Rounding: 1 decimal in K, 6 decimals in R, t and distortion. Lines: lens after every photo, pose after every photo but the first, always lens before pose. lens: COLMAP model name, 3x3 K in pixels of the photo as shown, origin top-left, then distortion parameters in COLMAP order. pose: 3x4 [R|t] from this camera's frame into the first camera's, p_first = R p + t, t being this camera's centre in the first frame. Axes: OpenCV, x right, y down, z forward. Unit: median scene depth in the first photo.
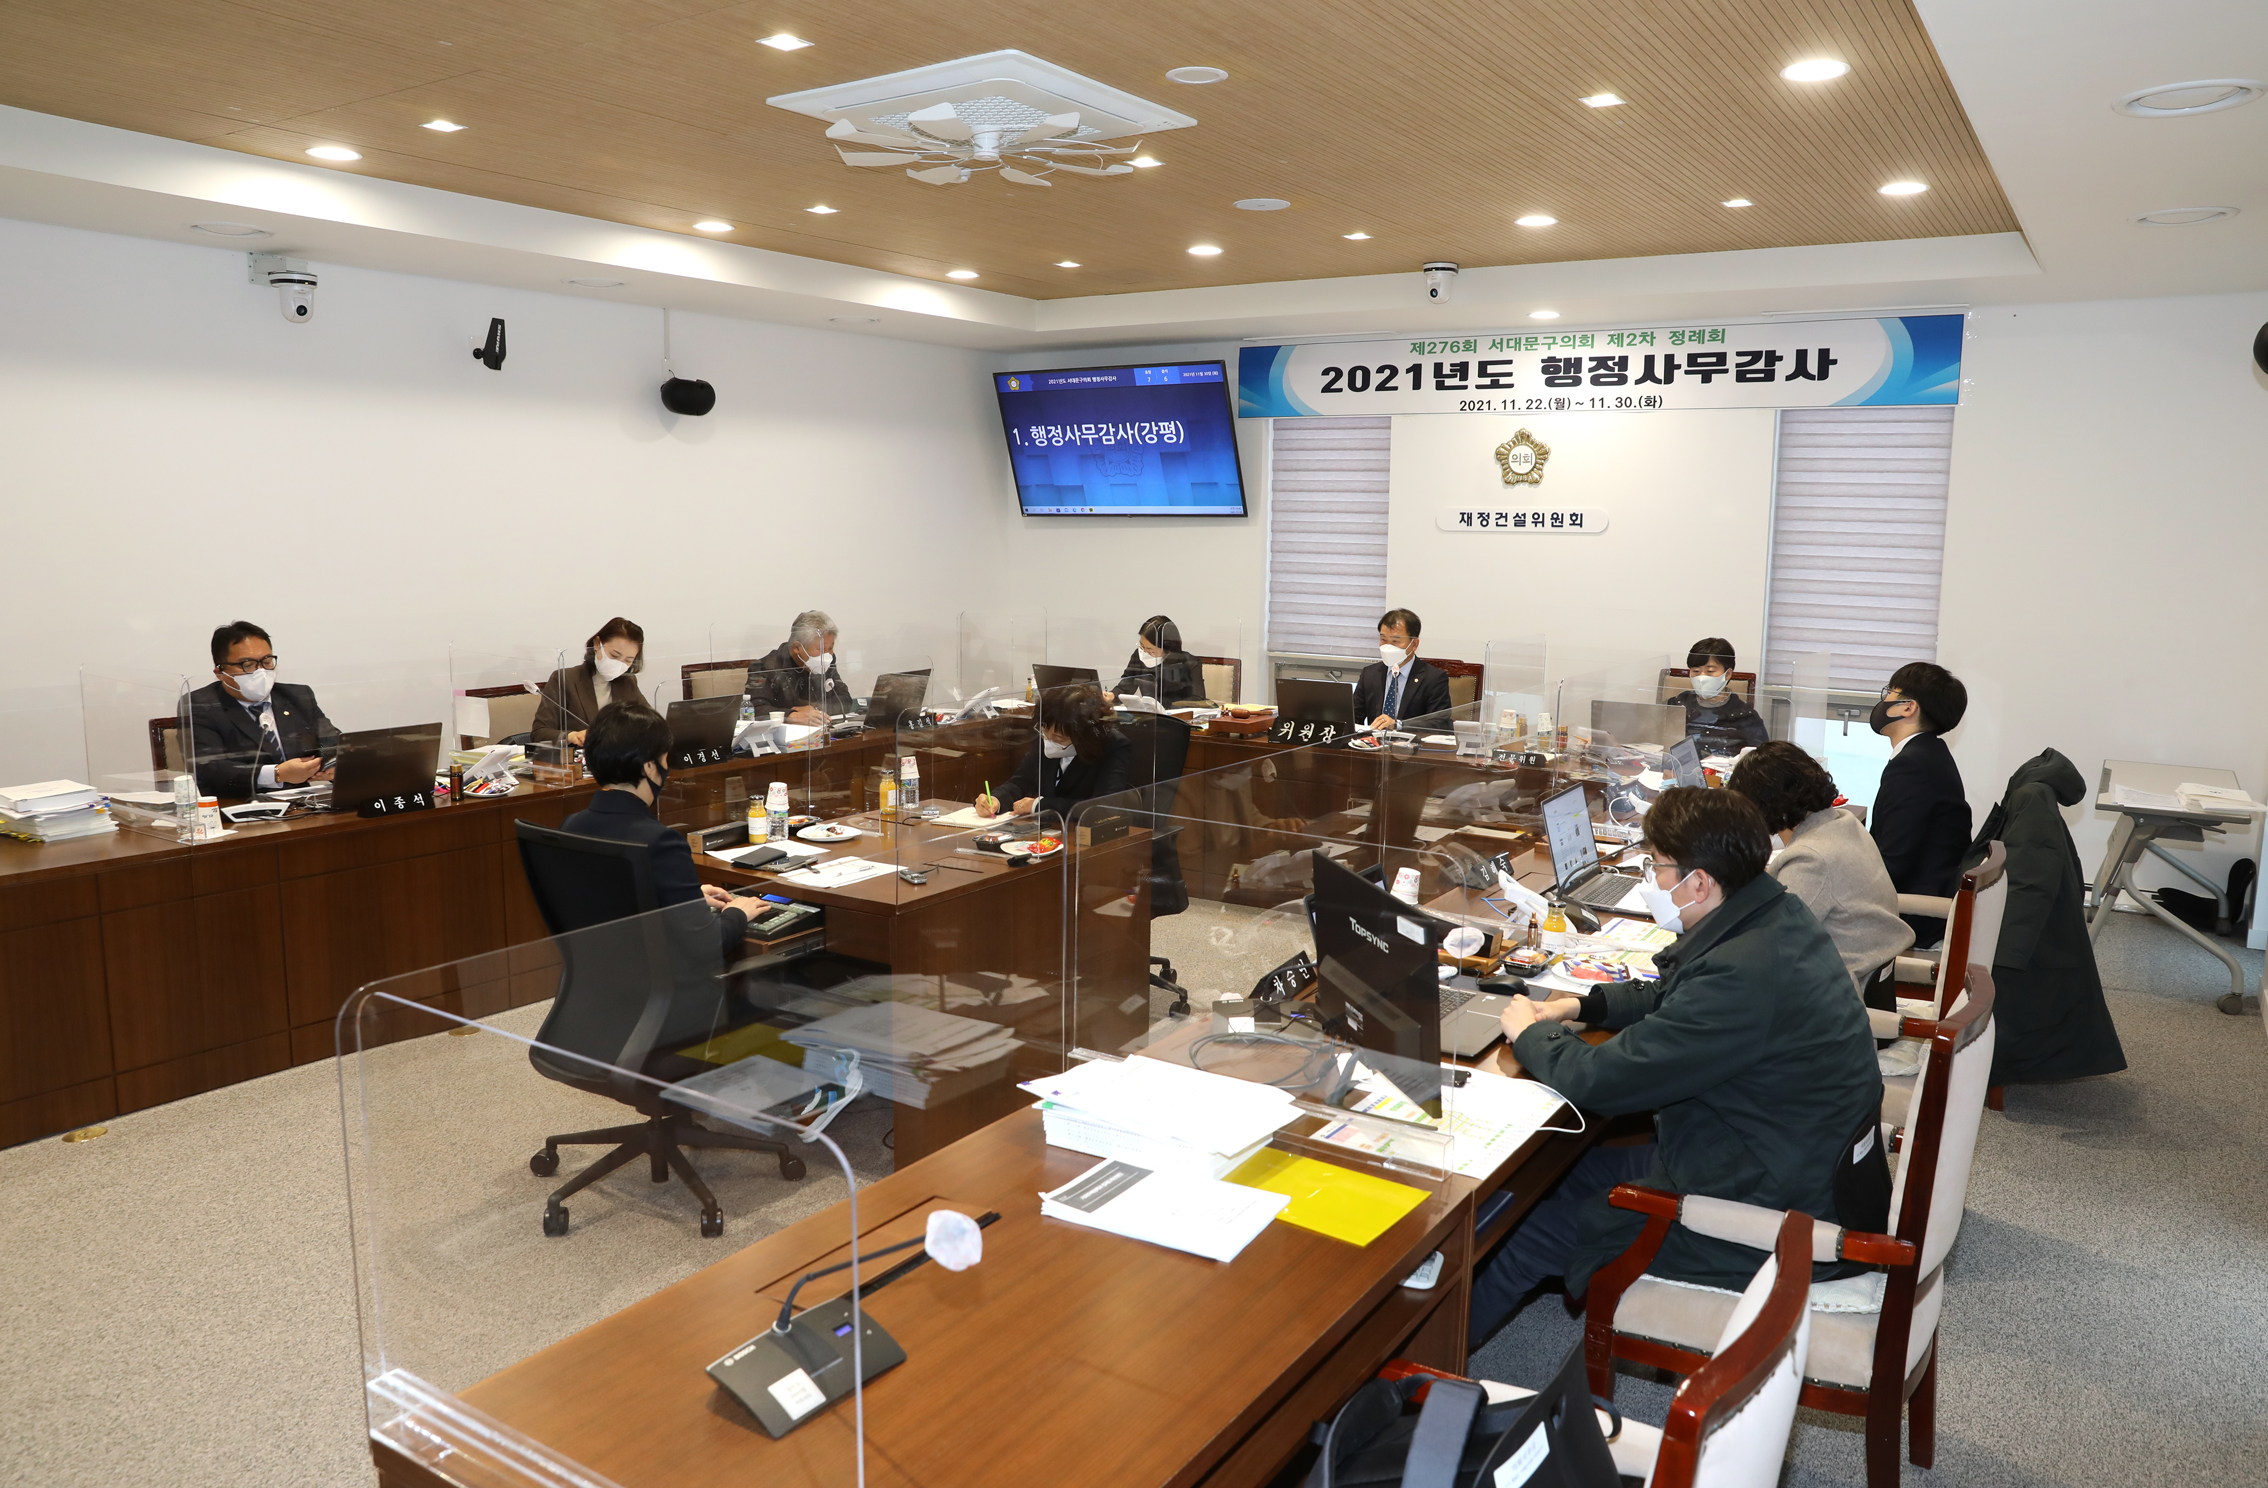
lens RADIAL K [[1575.7, 0, 1201.5], [0, 1575.7, 694.5], [0, 0, 1]] dist [-0.060025, 0.005801]
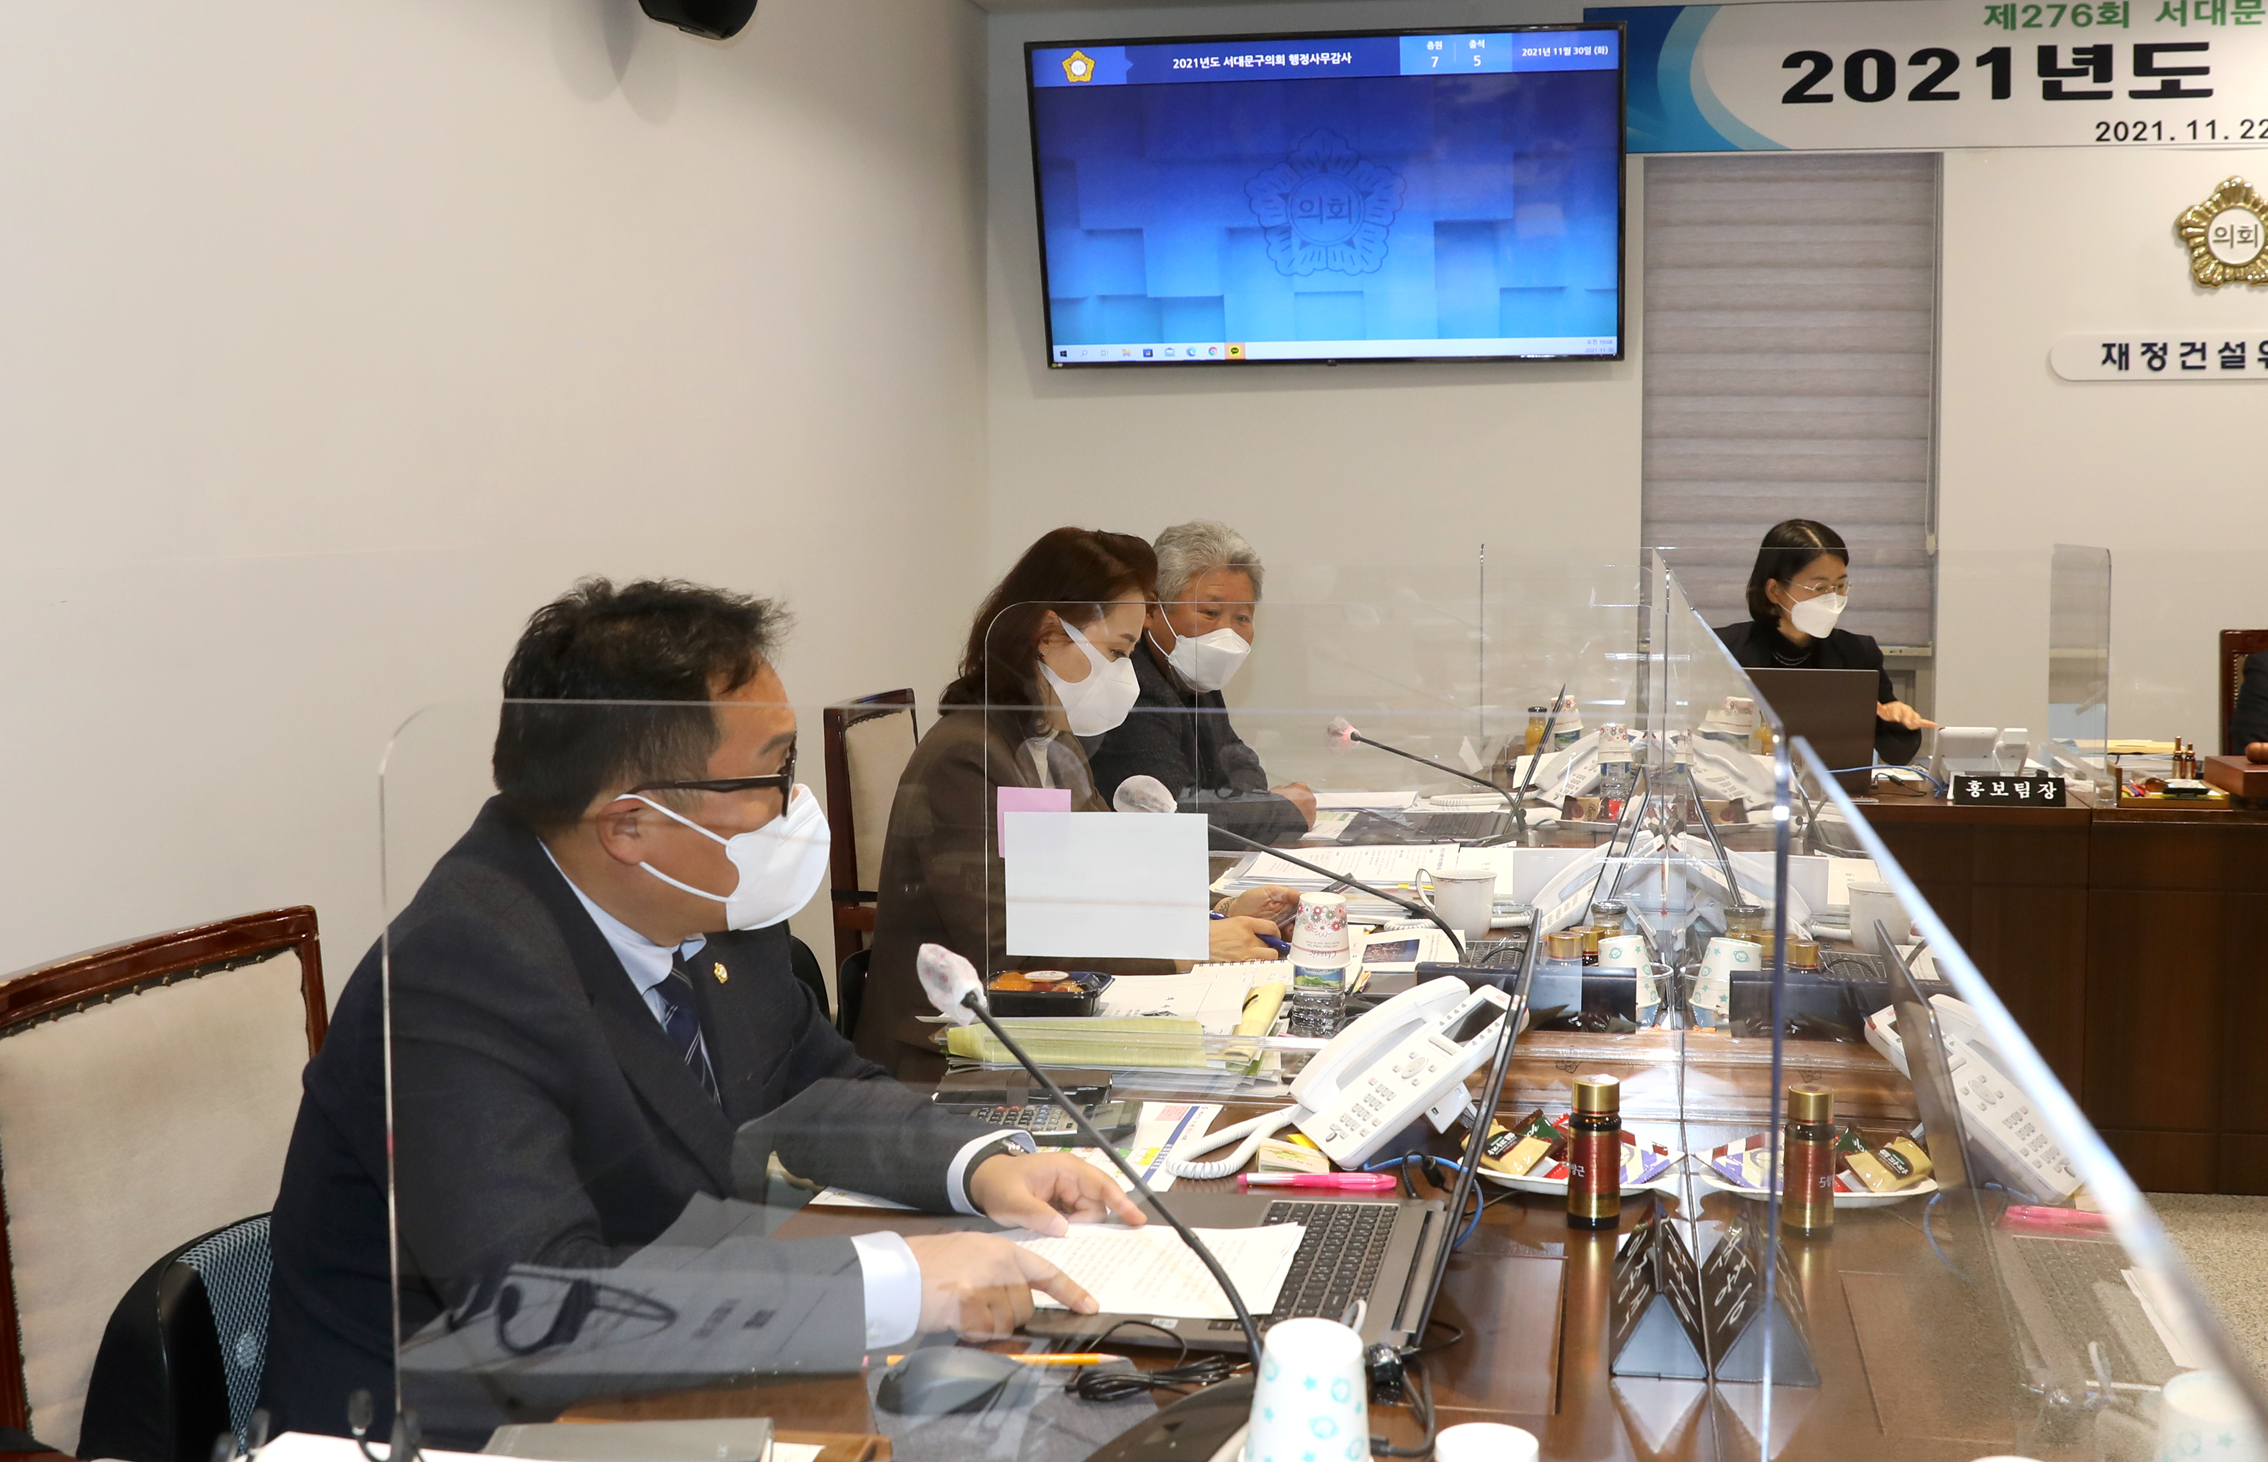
lens RADIAL K [[2526.8, 0, 1231.9], [0, 2526.8, 593.6], [0, 0, 1]] dist [-0.049064, 0.000000]
pose [[0.925983, -0.028985, 0.376451, -0.392472], [0.054792, 0.996810, -0.058028, -0.005373], [-0.373568, 0.074360, 0.924617, 0.369421]]
